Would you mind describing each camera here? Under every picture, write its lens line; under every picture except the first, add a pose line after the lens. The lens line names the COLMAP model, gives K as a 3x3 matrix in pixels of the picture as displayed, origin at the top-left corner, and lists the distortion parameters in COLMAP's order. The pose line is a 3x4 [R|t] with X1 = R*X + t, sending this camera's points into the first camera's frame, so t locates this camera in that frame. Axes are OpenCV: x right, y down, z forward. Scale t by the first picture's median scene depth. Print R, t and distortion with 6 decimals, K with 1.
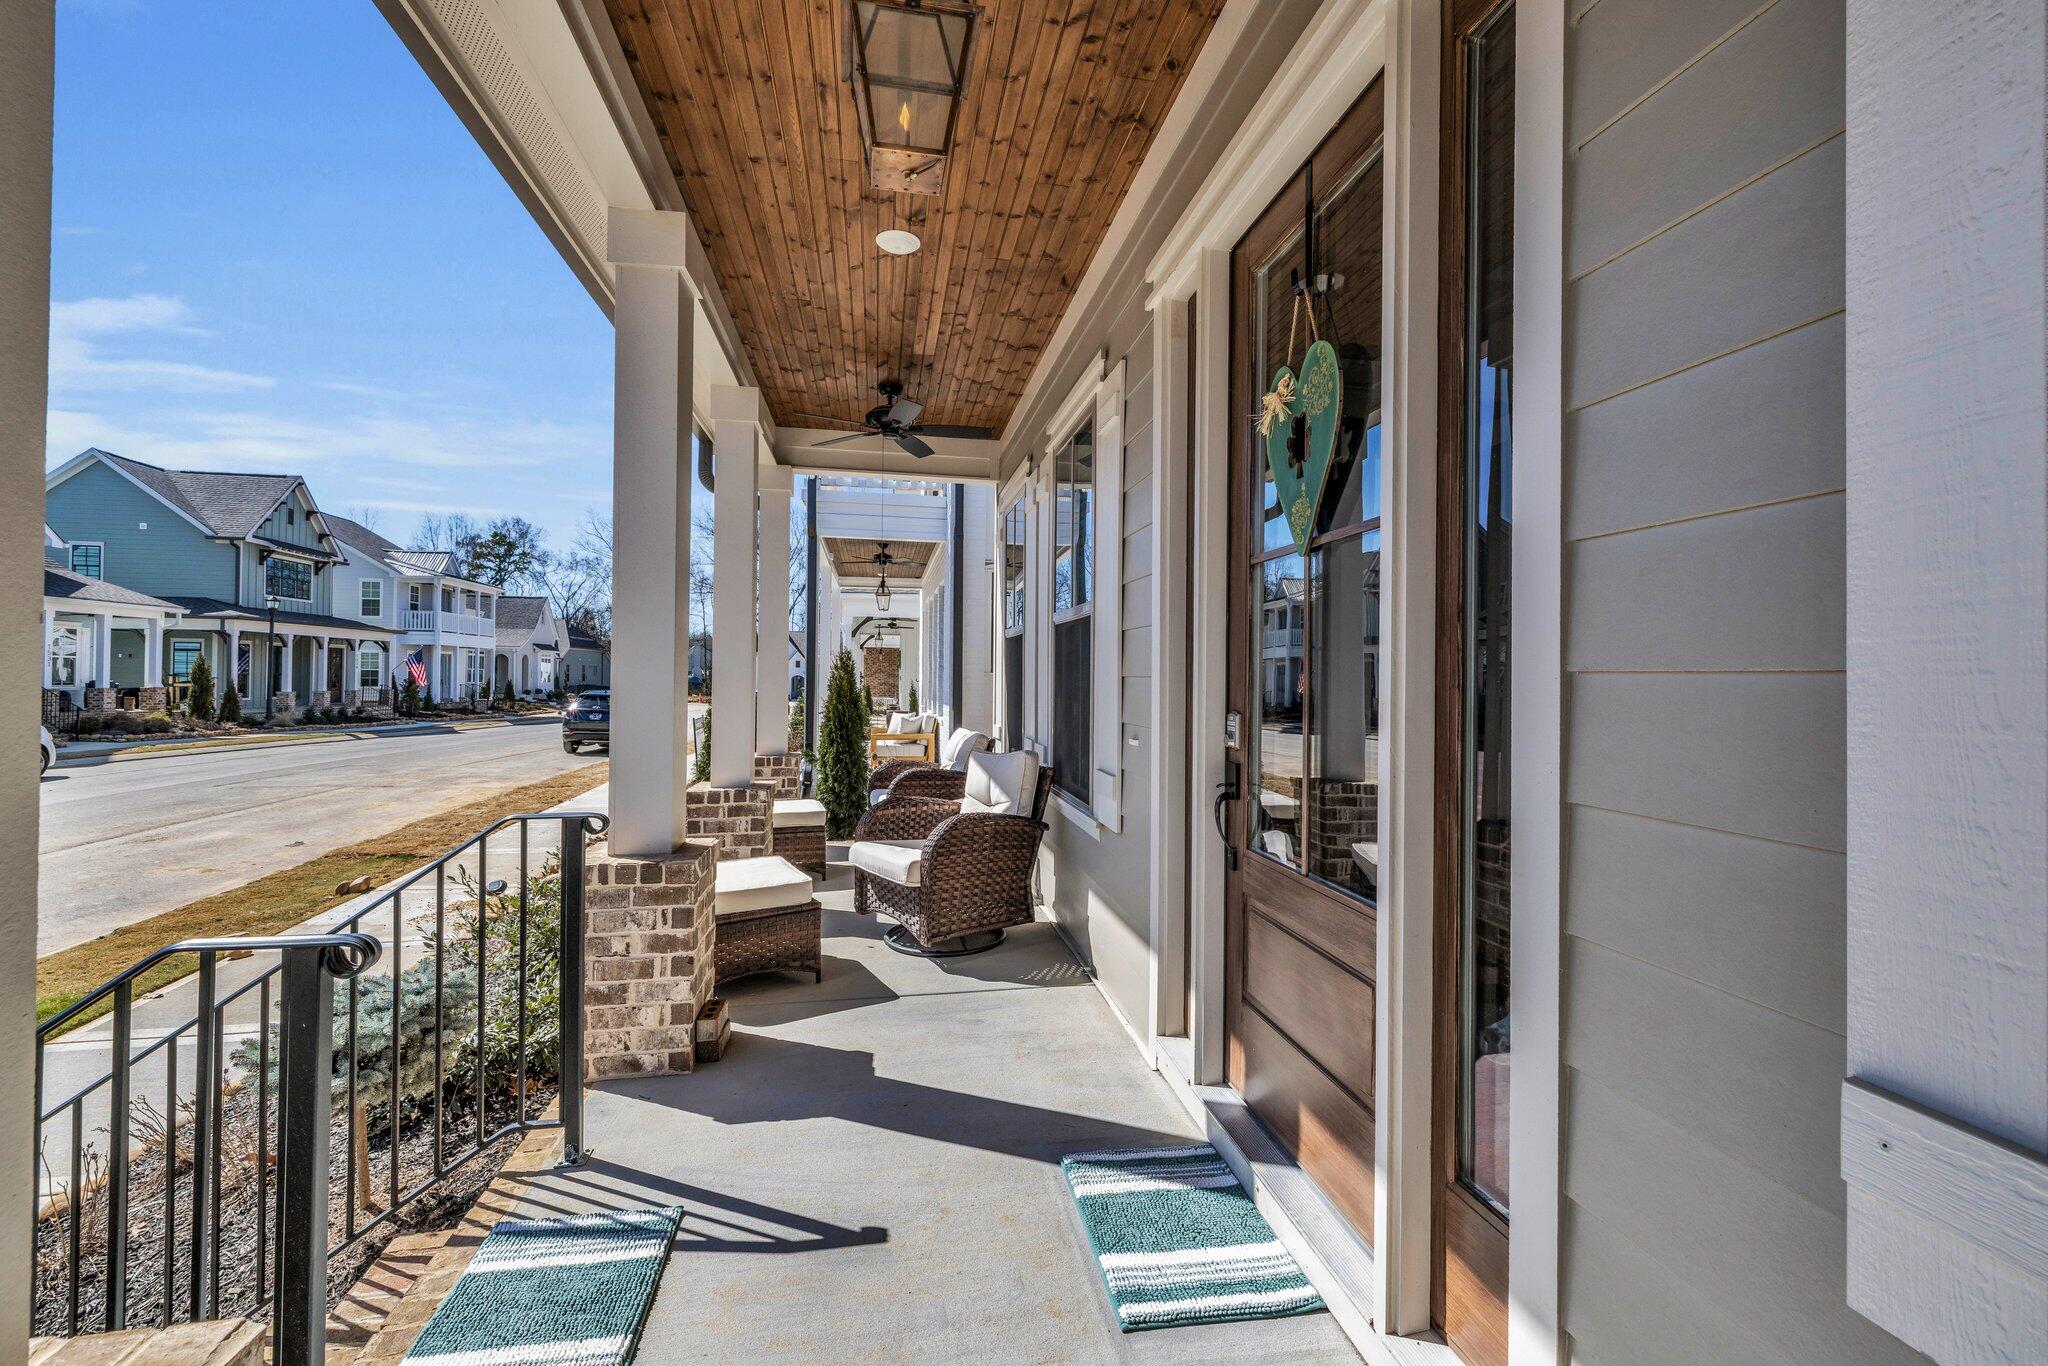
lens RADIAL K [[859.9, 0, 1019.2], [0, 859.9, 685.0], [0, 0, 1]] dist [-0.000775, 0.000399]
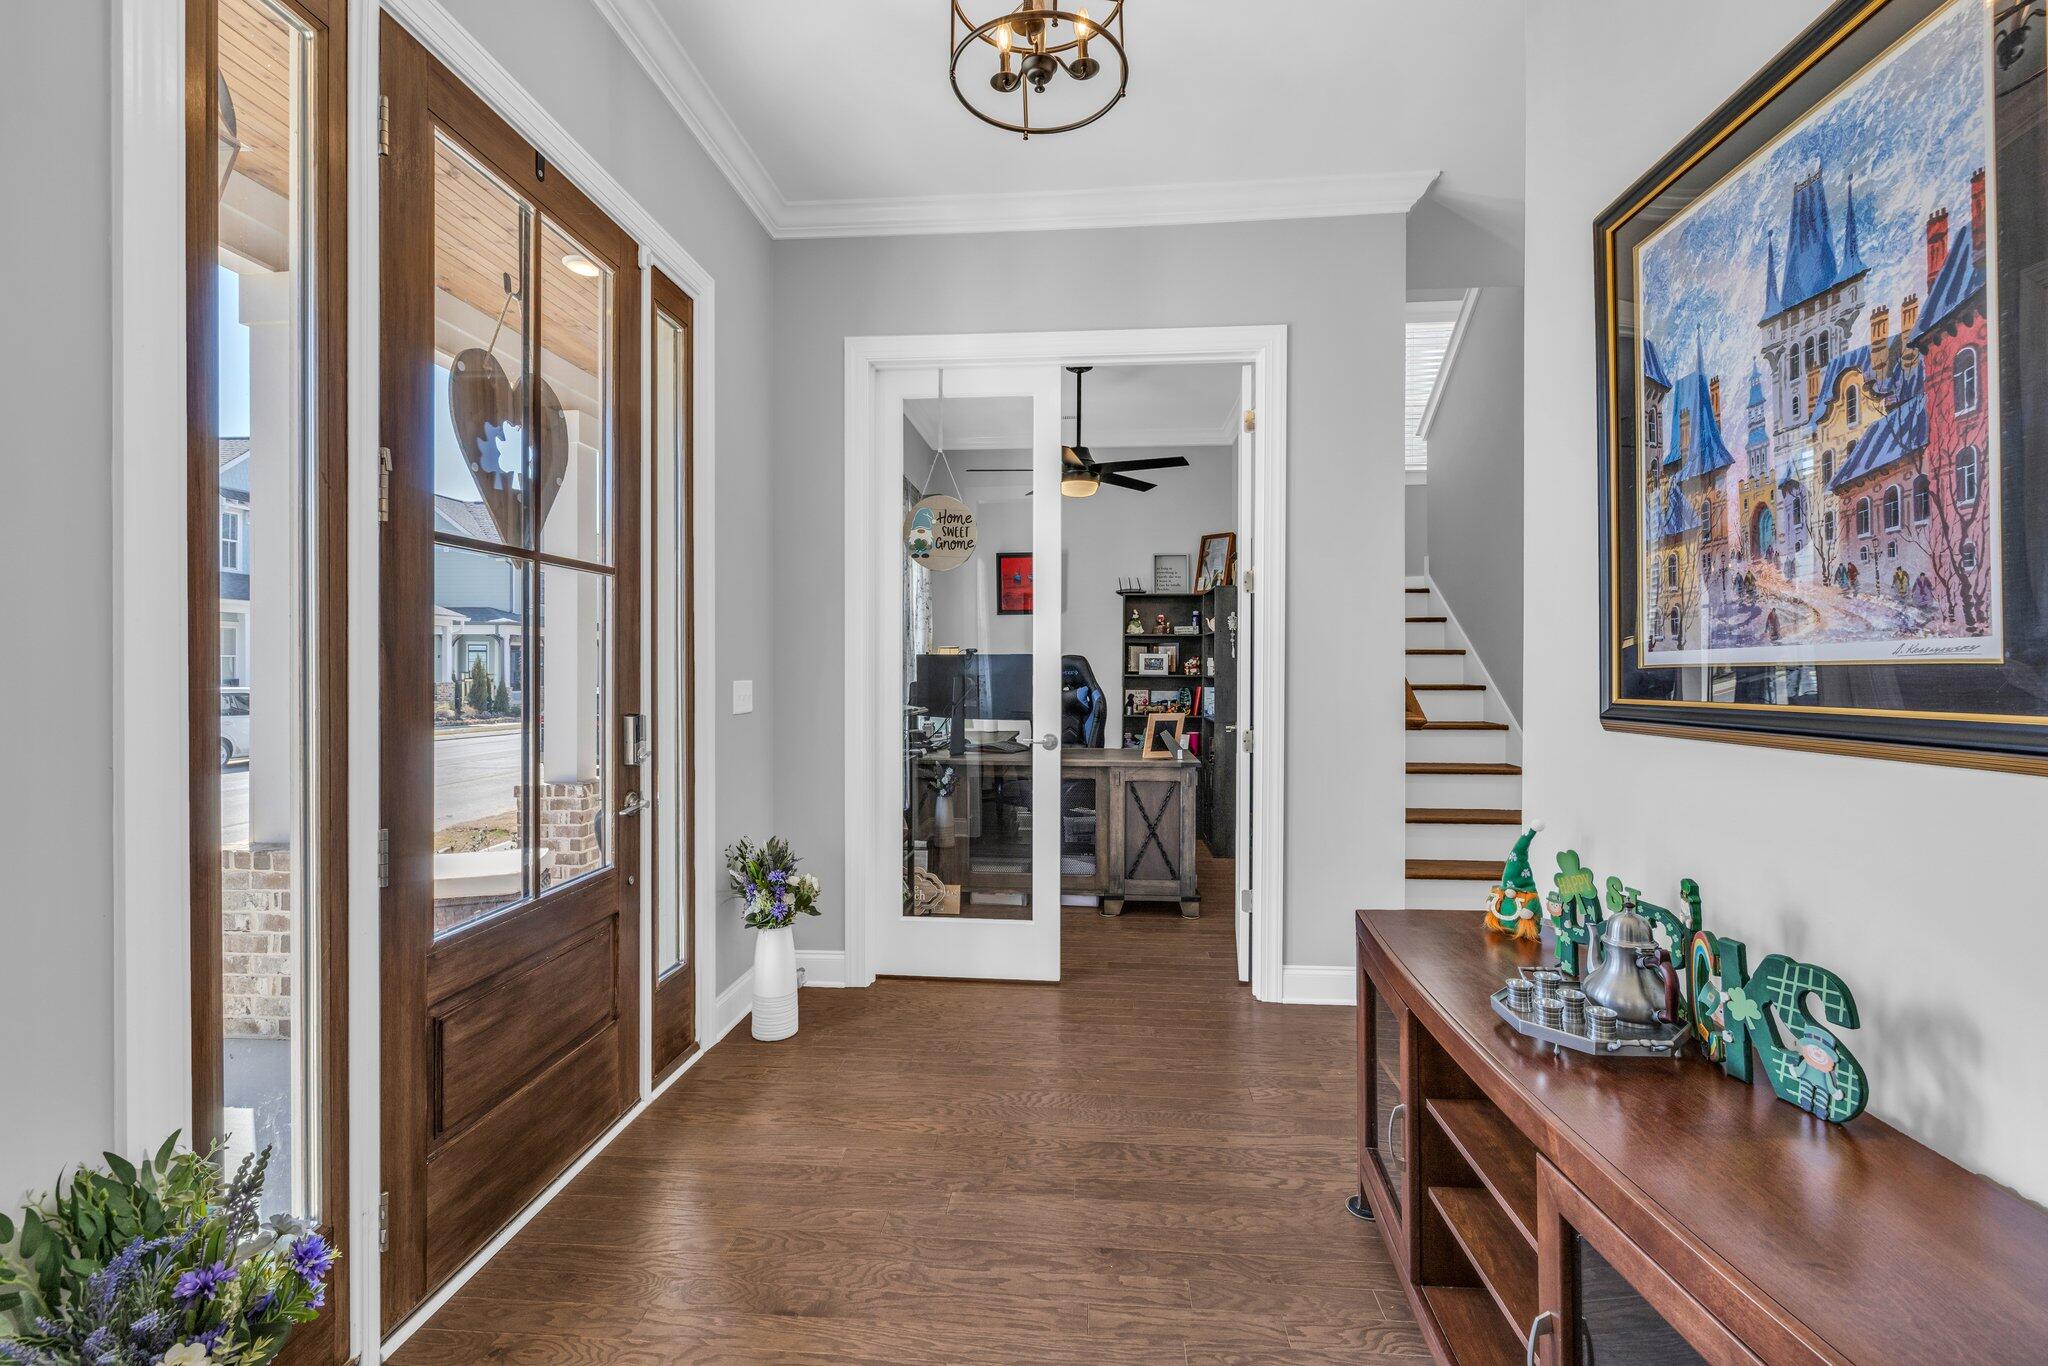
lens RADIAL K [[867.4, 0, 1024.1], [0, 867.4, 679.9], [0, 0, 1]] dist [0.002601, -0.000221]
pose [[0.969555, -0.002708, -0.244859, 0.825525], [0.003559, 0.999989, 0.003032, -0.019818], [0.244848, -0.003811, 0.969554, 0.131929]]
